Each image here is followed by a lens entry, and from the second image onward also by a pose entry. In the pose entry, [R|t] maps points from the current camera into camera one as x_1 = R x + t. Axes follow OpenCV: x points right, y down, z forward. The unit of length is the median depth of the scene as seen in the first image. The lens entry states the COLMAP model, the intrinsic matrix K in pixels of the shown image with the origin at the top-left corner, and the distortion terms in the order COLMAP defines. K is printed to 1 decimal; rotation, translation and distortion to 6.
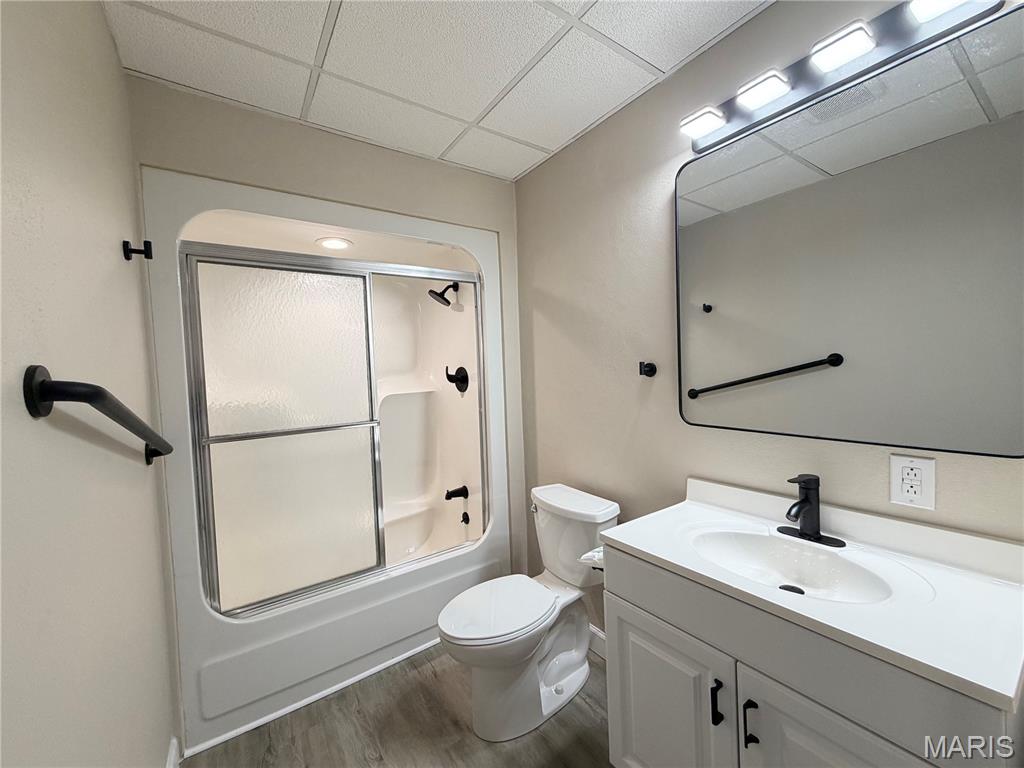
lens RADIAL K [[408.6, 0, 514.1], [0, 408.6, 386.2], [0, 0, 1]] dist [-0.000142, 0.000012]
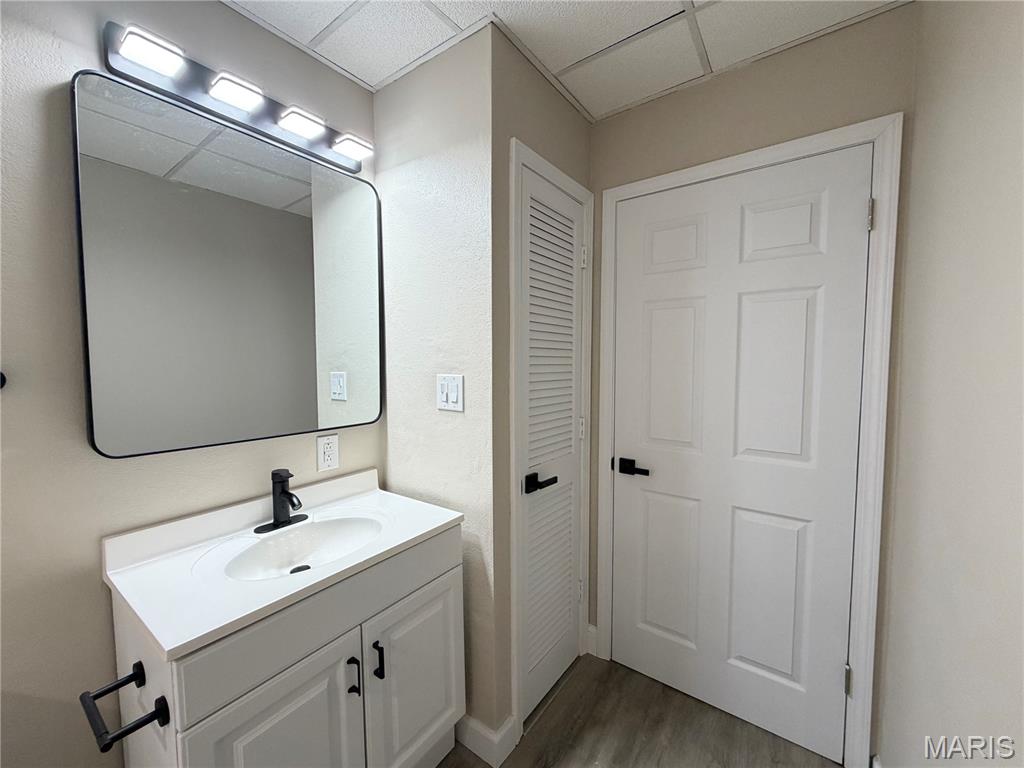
lens RADIAL K [[408.6, 0, 504.2], [0, 408.6, 385.4], [0, 0, 1]] dist [-0.000142, 0.000012]
pose [[-0.306457, -0.010866, 0.951823, -0.561660], [0.059451, 0.997764, 0.030532, -0.012407], [-0.950026, 0.065944, -0.305125, 0.774341]]
